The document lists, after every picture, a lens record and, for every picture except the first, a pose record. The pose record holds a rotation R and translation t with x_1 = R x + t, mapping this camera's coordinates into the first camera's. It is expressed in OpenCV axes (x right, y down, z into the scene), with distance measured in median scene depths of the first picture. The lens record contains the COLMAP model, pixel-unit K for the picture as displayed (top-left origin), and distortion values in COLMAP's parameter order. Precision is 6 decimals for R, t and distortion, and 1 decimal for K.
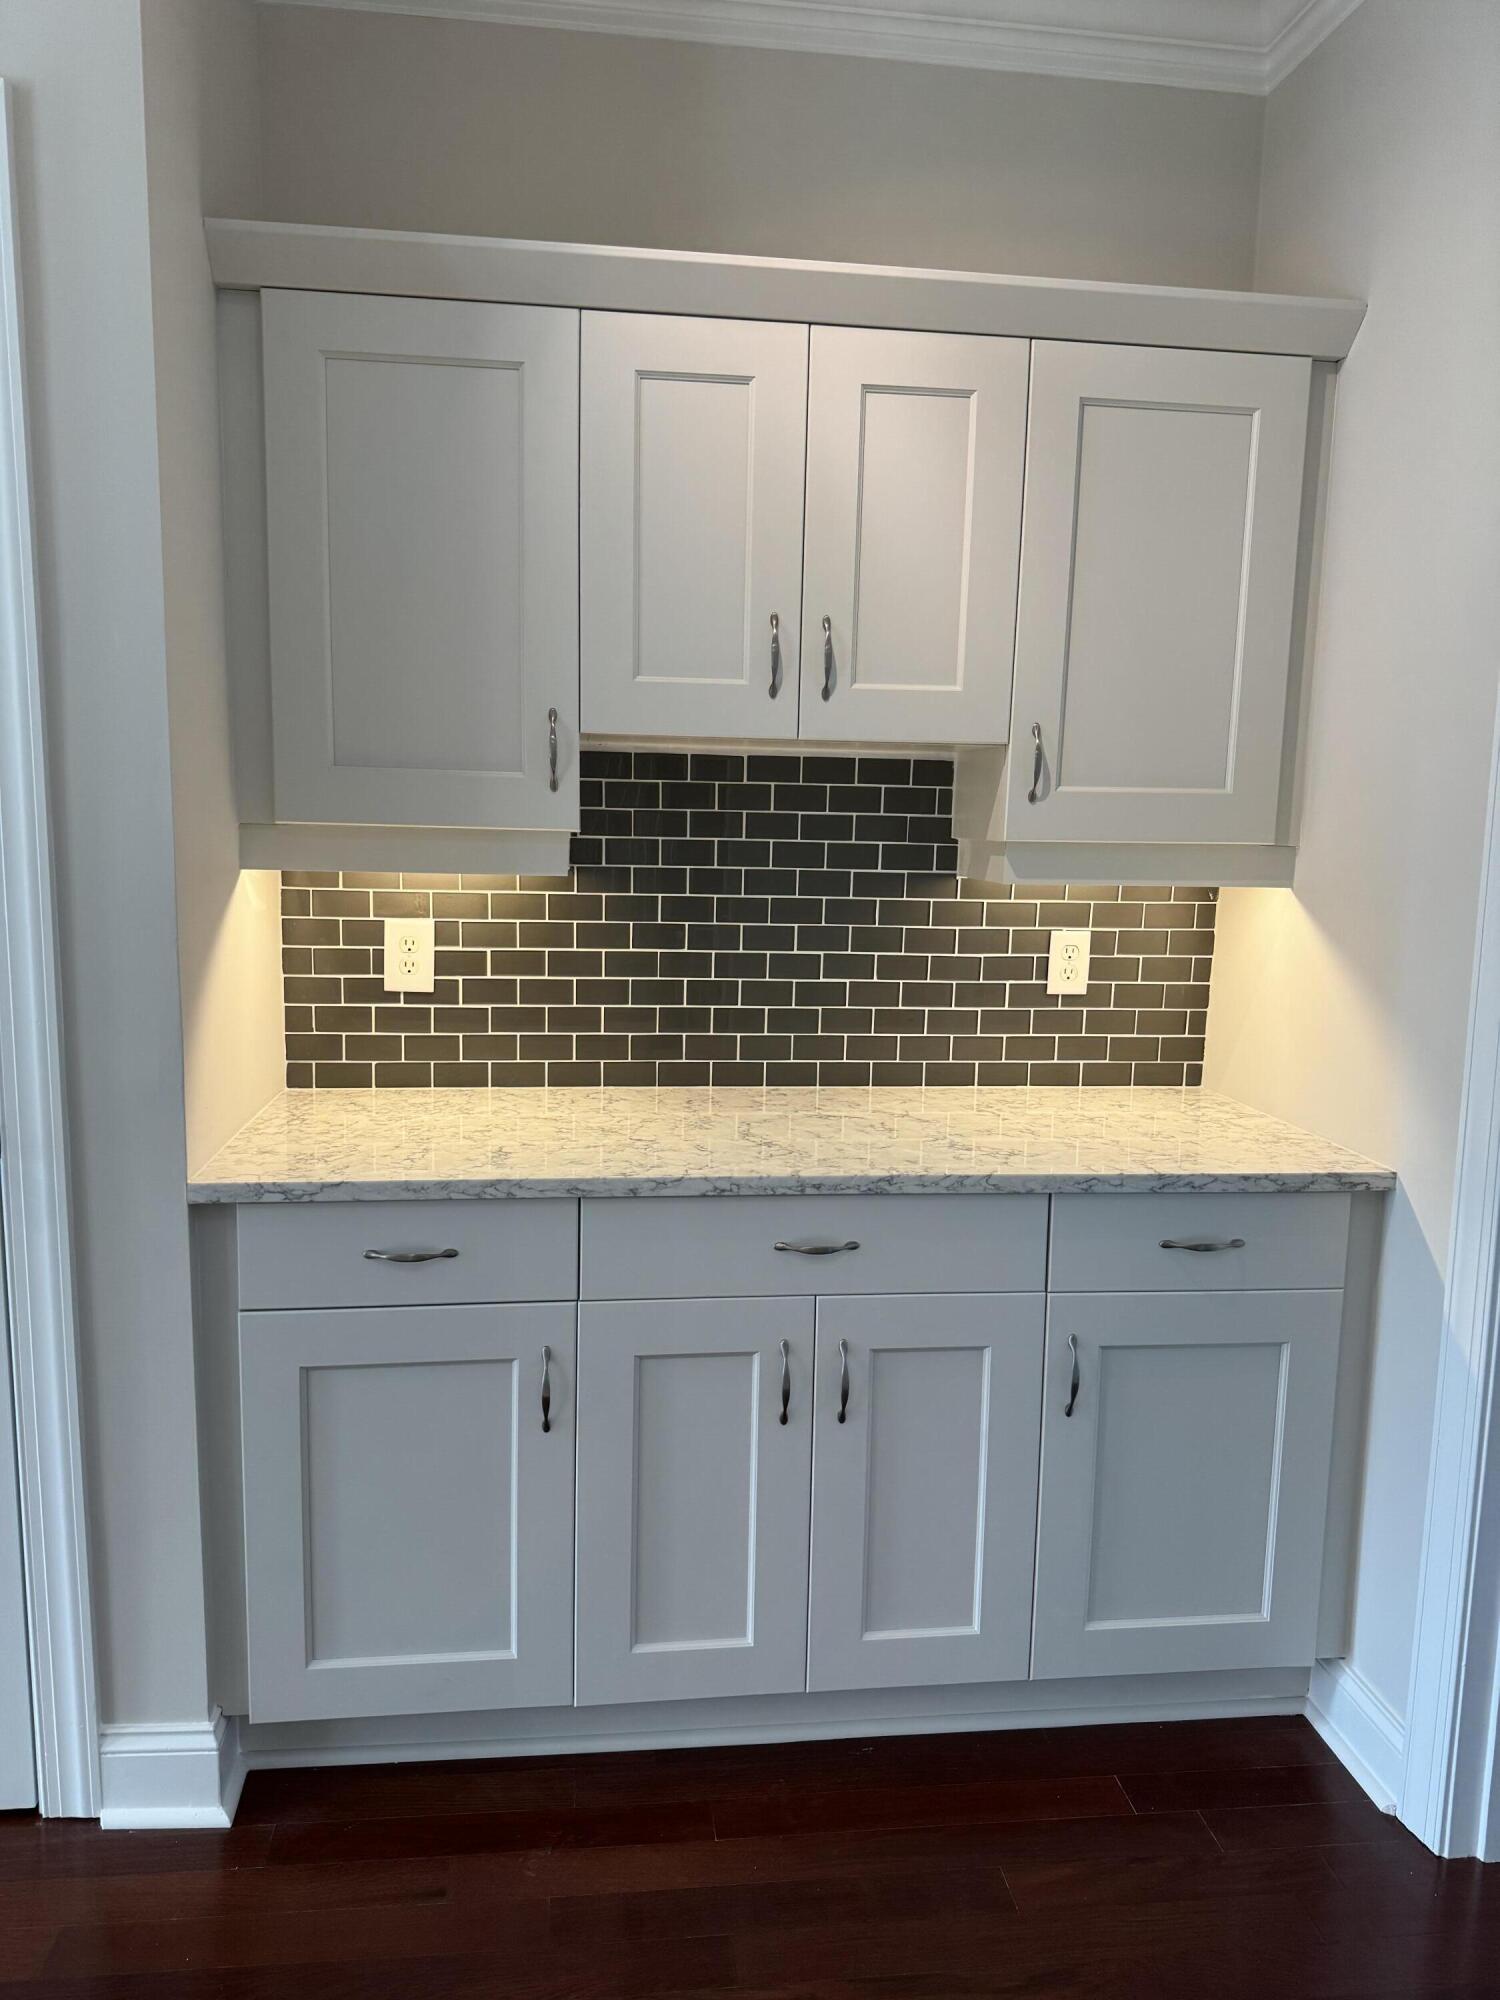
lens RADIAL K [[1413.2, 0, 748.1], [0, 1413.2, 1008.3], [0, 0, 1]] dist [0.190529, -0.426917]
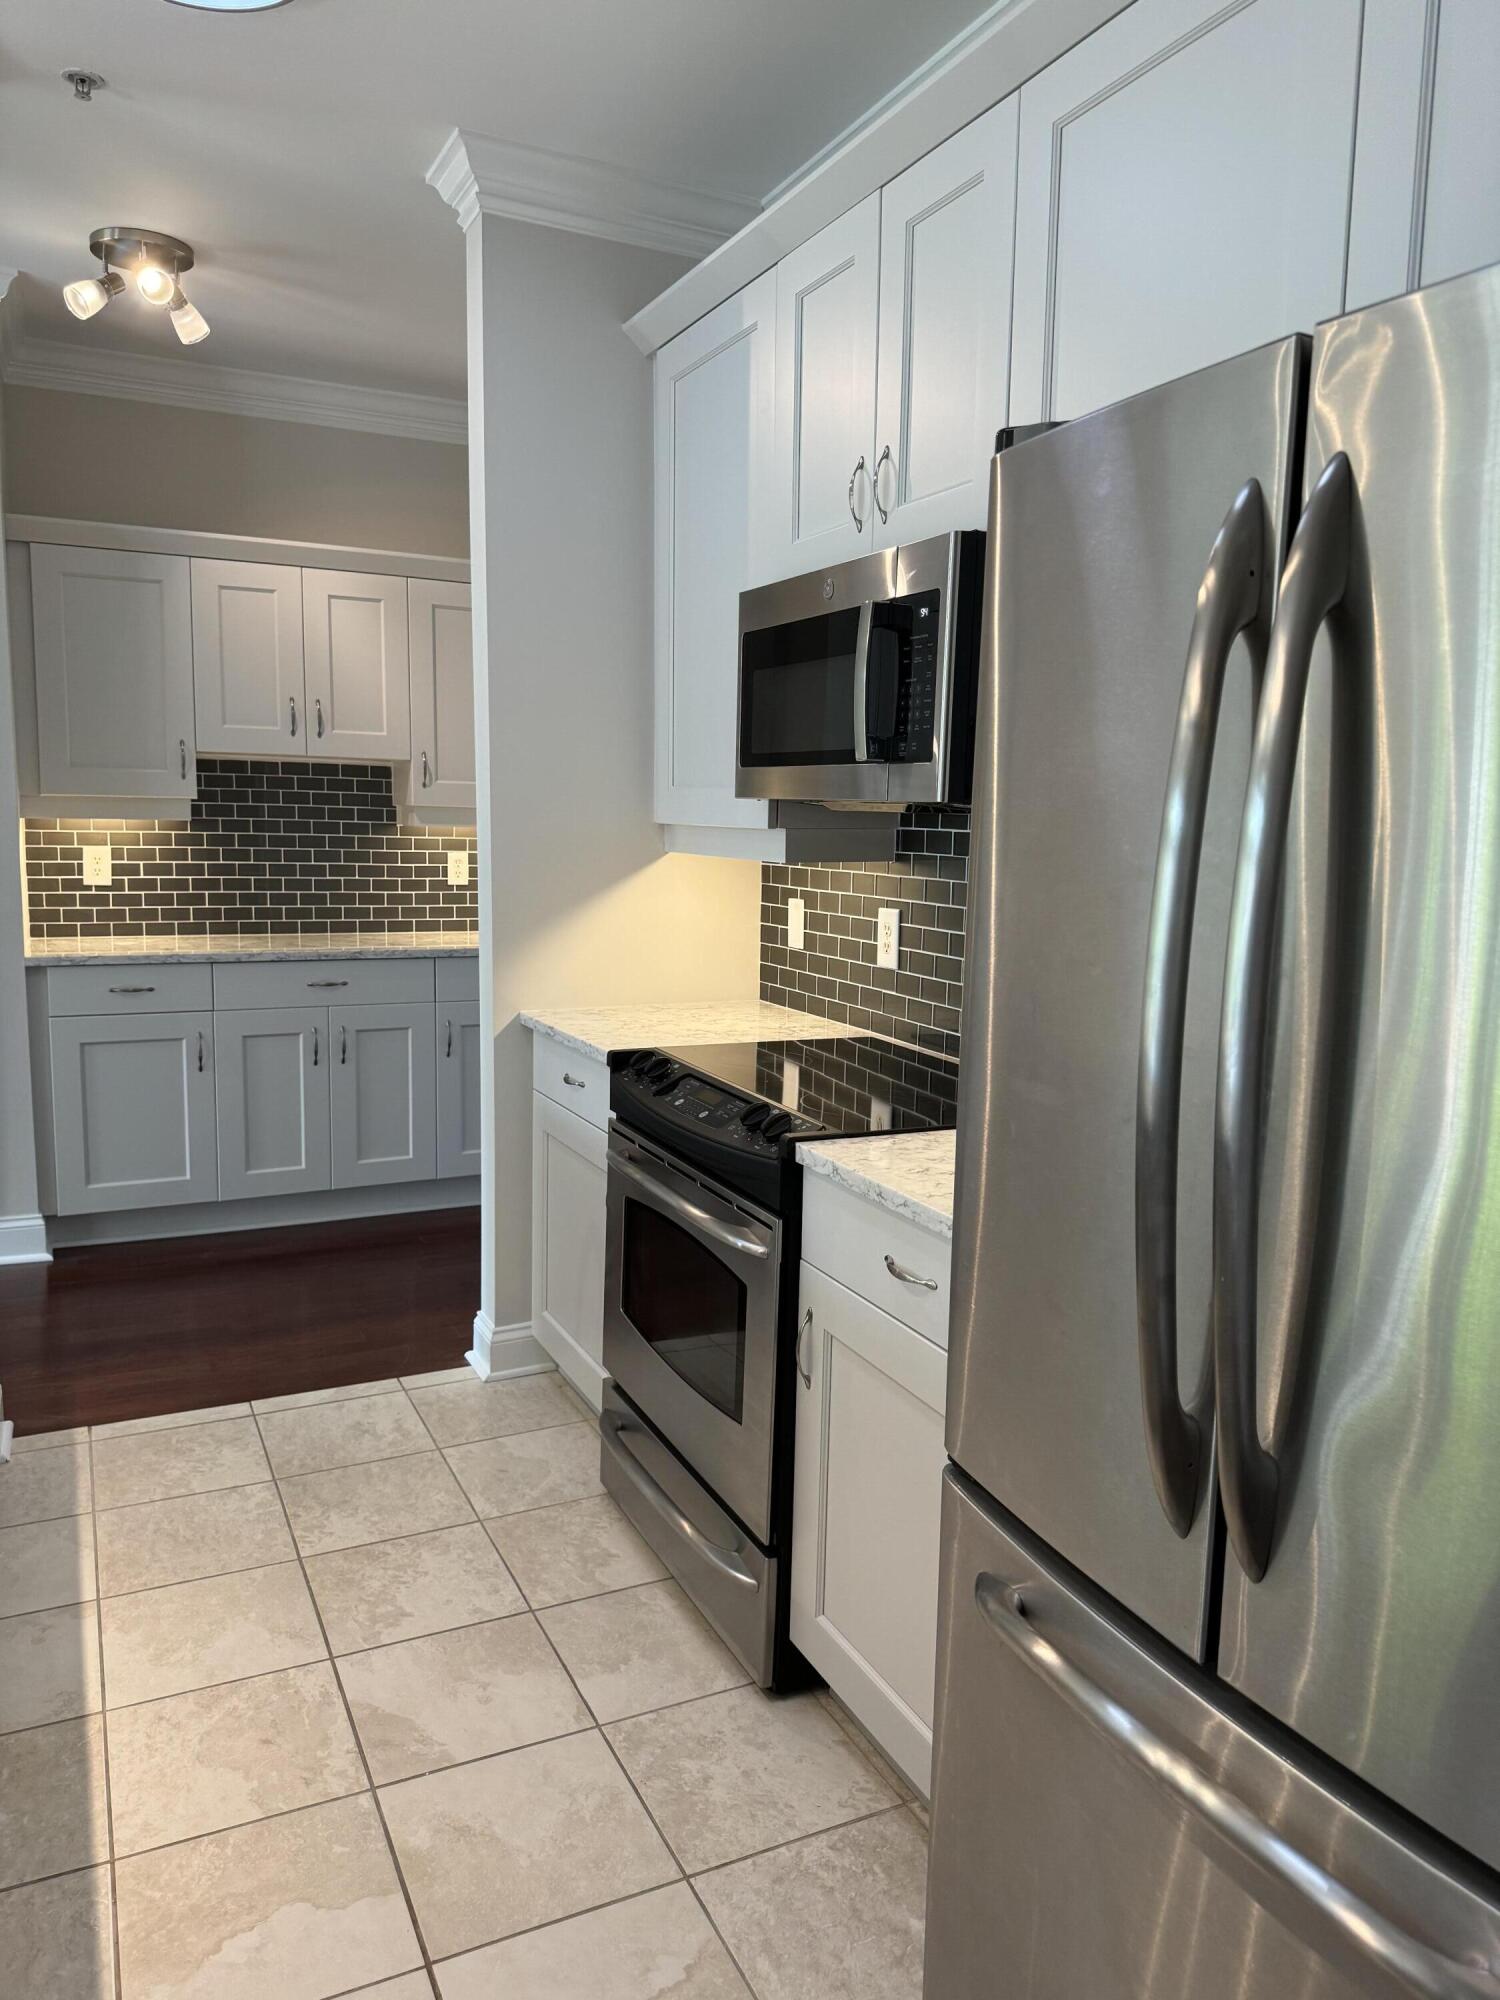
lens RADIAL K [[1413.2, 0, 748.1], [0, 1413.2, 1008.3], [0, 0, 1]] dist [0.190529, -0.426917]
pose [[0.949246, -0.045741, 0.311191, -0.021435], [0.045613, 0.998930, 0.007692, 0.175322], [-0.311210, 0.006893, 0.950316, -1.081770]]
